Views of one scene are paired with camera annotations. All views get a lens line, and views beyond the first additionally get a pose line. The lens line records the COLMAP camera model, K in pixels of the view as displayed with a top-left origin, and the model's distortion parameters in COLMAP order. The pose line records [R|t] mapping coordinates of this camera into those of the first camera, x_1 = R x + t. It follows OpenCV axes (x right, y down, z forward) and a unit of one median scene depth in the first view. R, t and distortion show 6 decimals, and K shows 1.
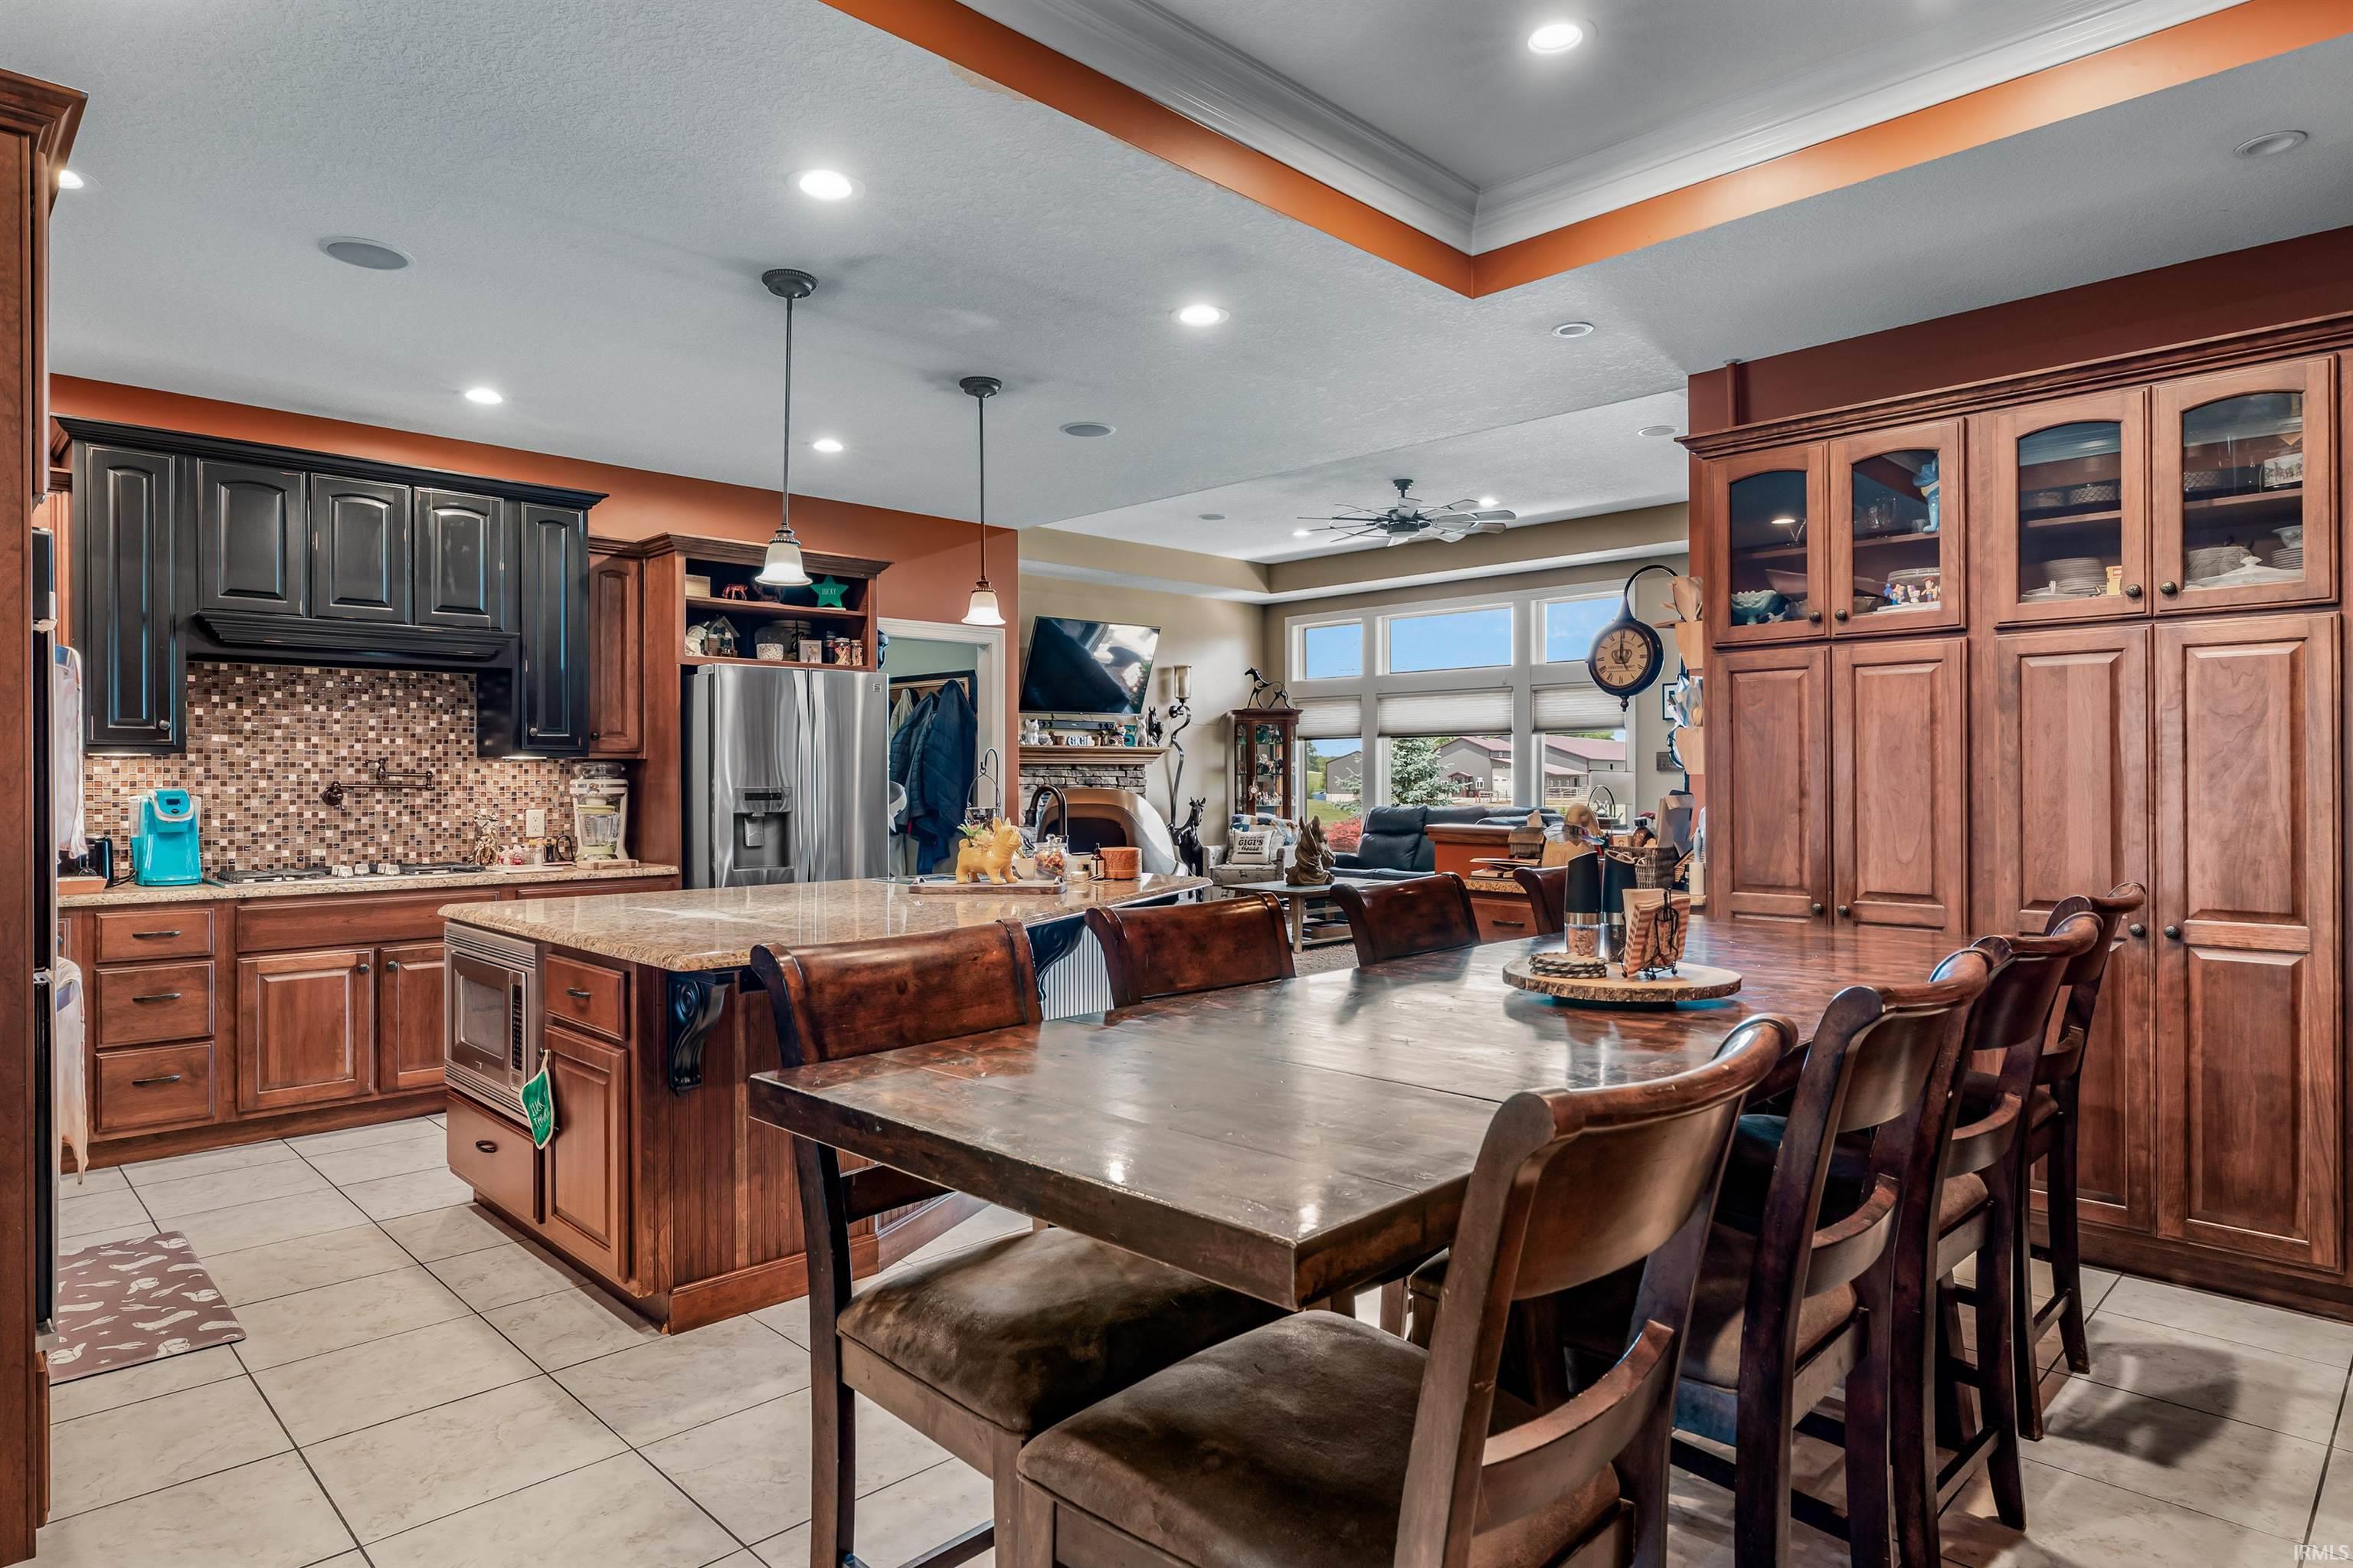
lens RADIAL K [[1350.3, 0, 1178.2], [0, 1350.3, 779.0], [0, 0, 1]] dist [0.001403, 0.000281]
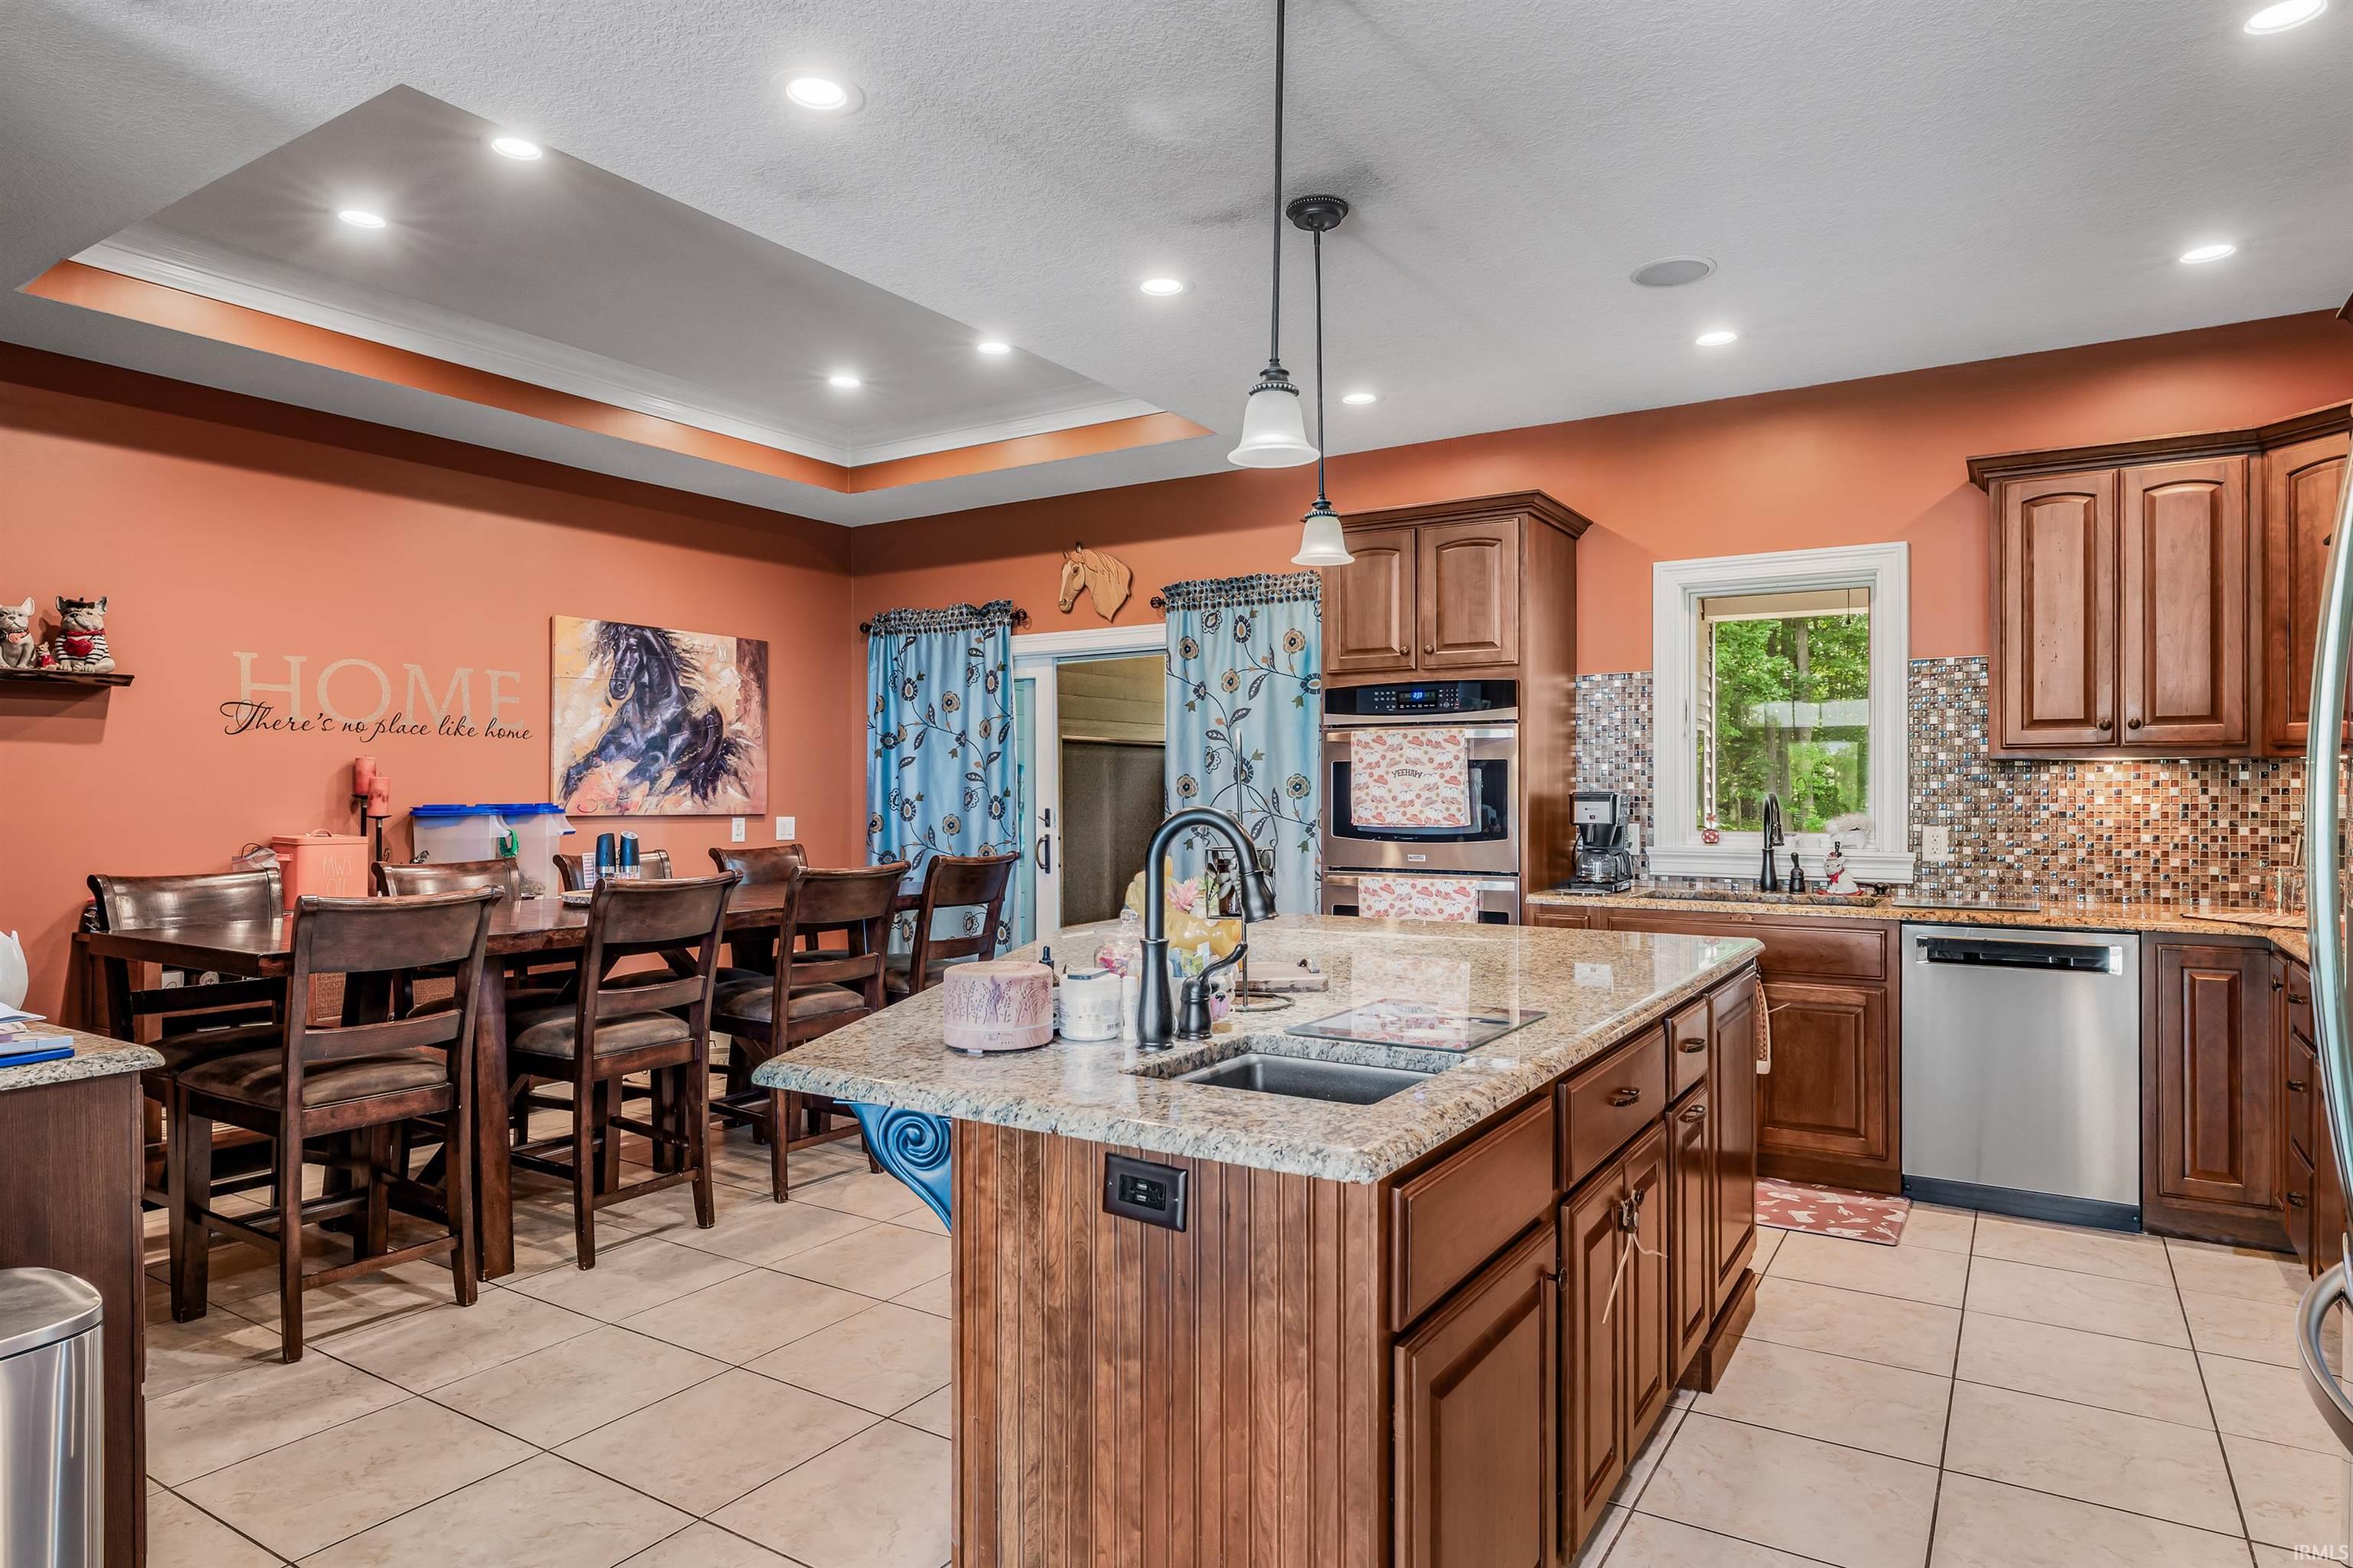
lens RADIAL K [[1350.3, 0, 1170.9], [0, 1350.3, 788.9], [0, 0, 1]] dist [0.001403, 0.000281]
pose [[-0.978803, 0.006663, -0.204696, -0.012970], [0.005429, 0.999964, 0.006591, -0.006486], [0.204733, 0.005340, -0.978803, 1.261957]]
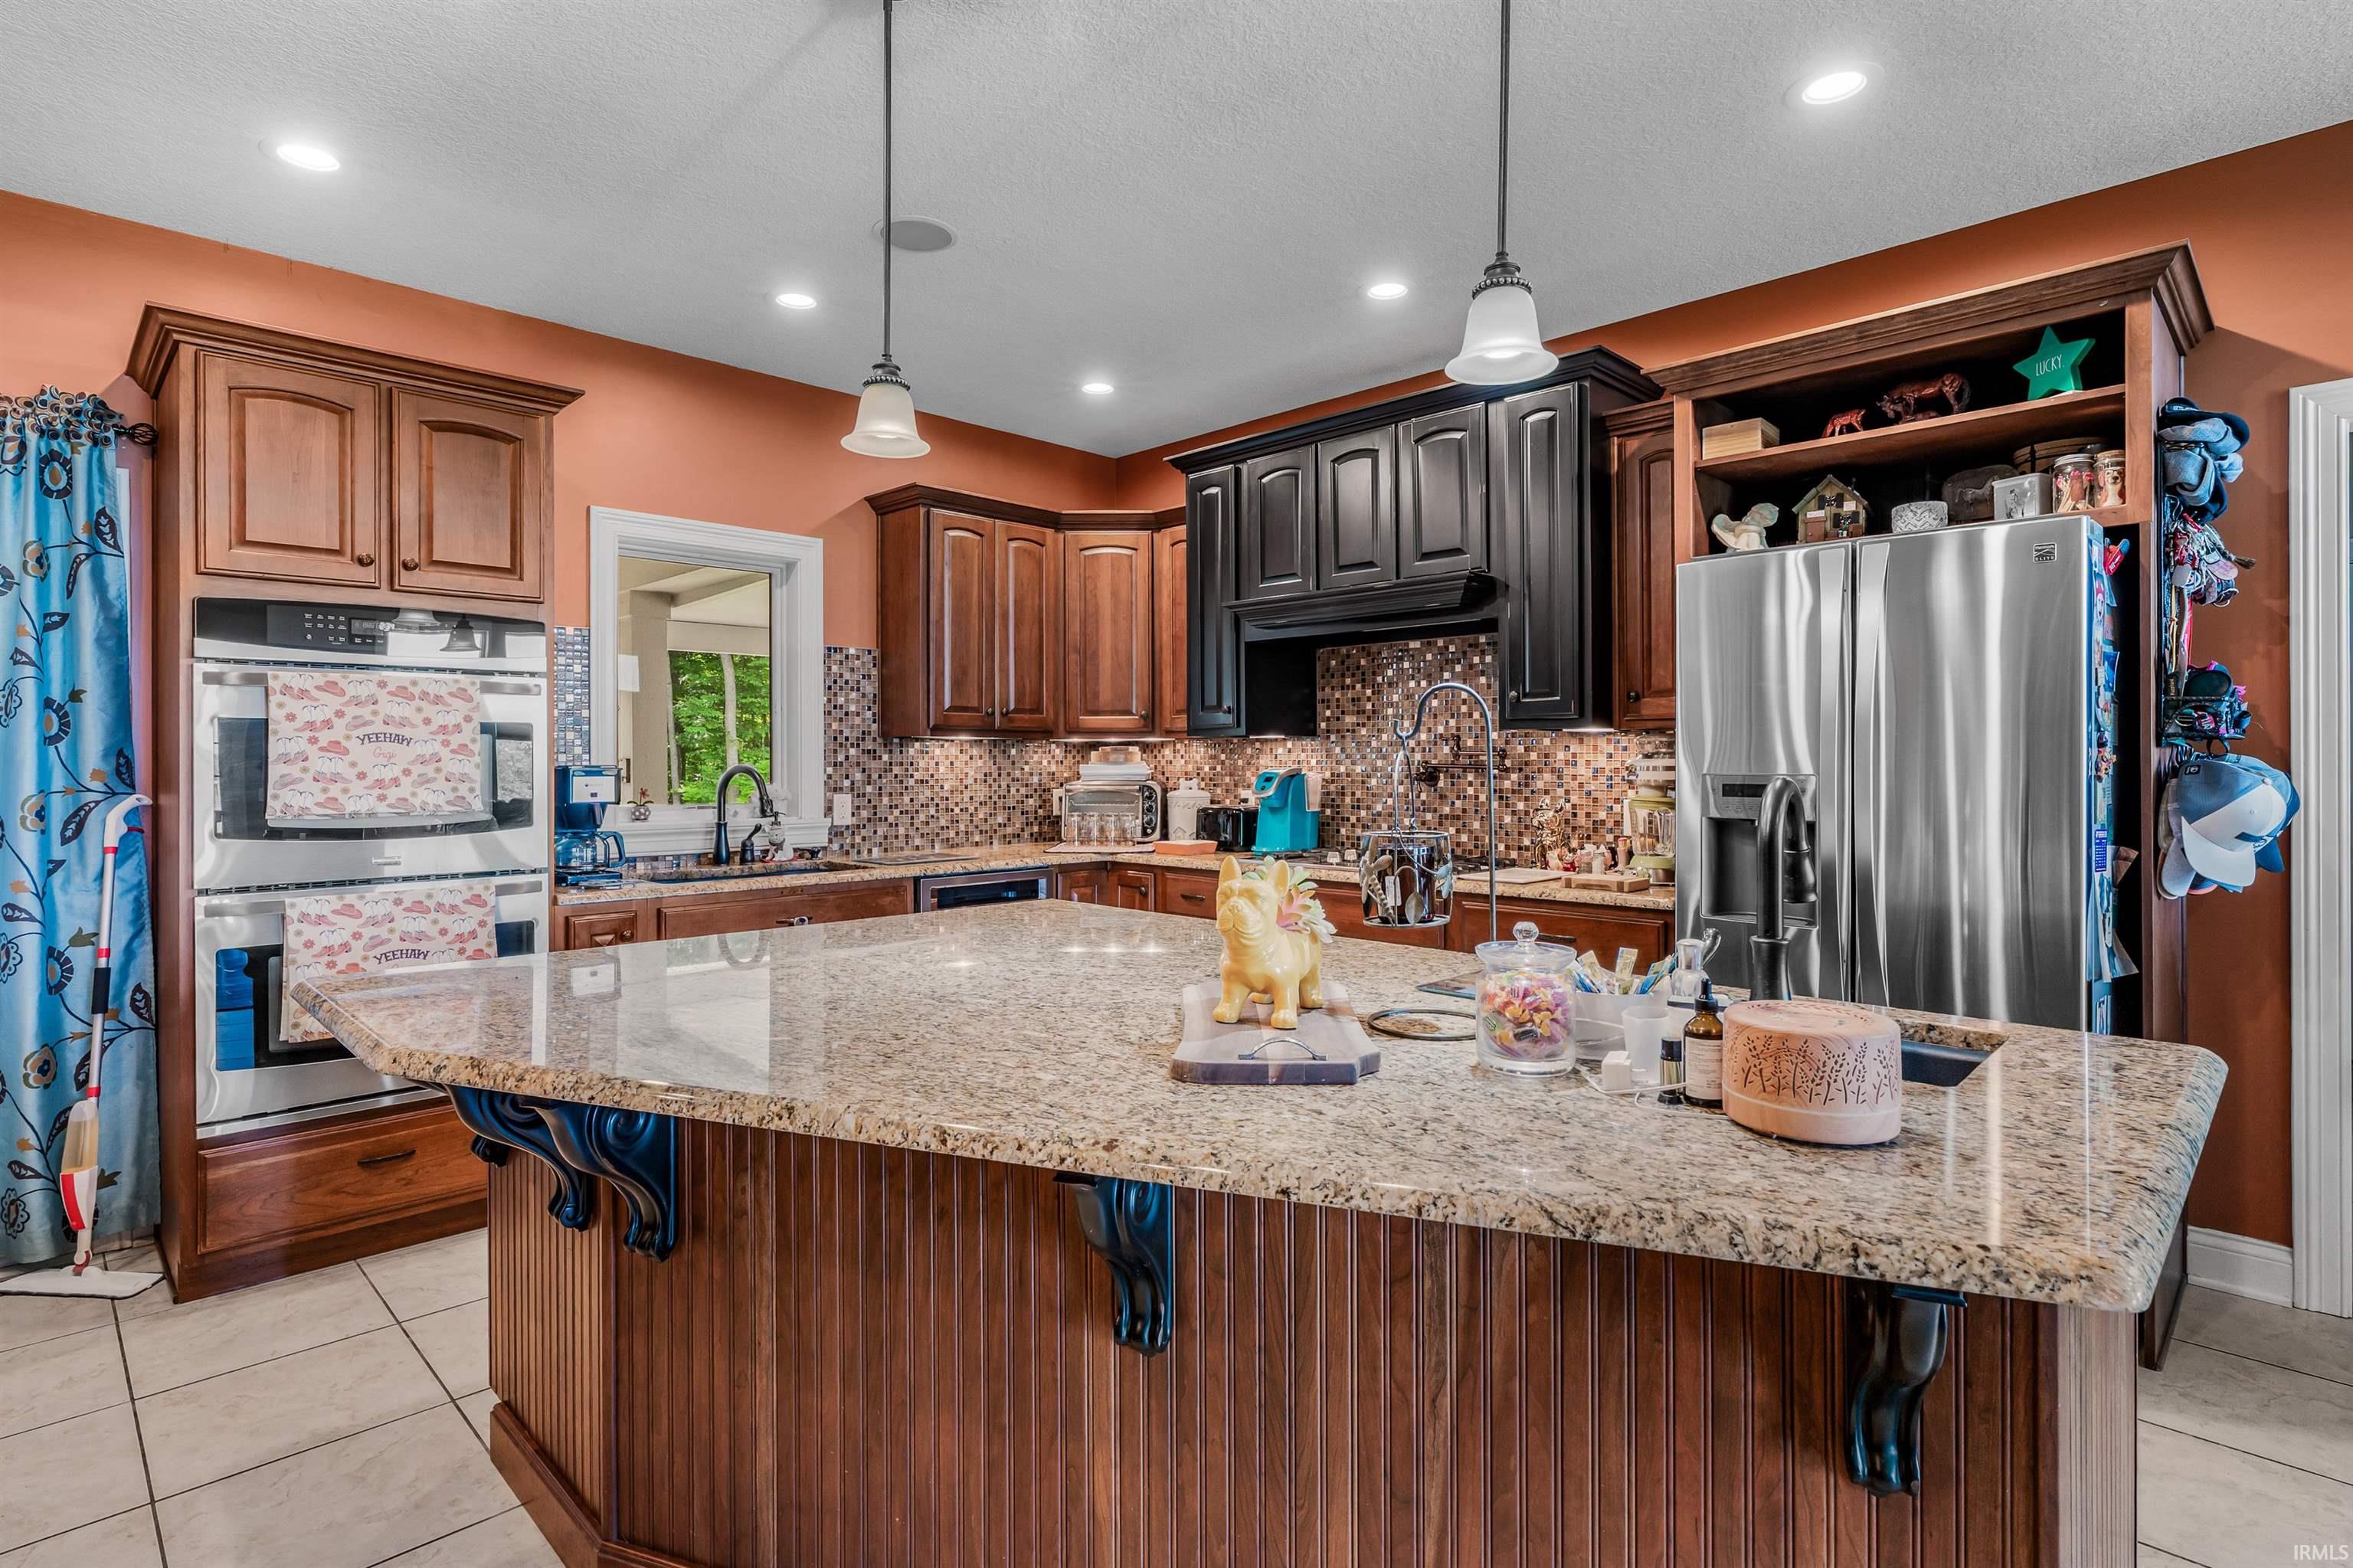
lens RADIAL K [[1178.8, 0, 1248.5], [0, 1178.8, 790.0], [0, 0, 1]] dist [-0.016295, -0.000831]
pose [[0.036251, 0.028245, -0.998943, 0.178504], [0.002181, 0.999596, 0.028343, -0.001475], [0.999340, -0.003206, 0.036175, 0.831802]]
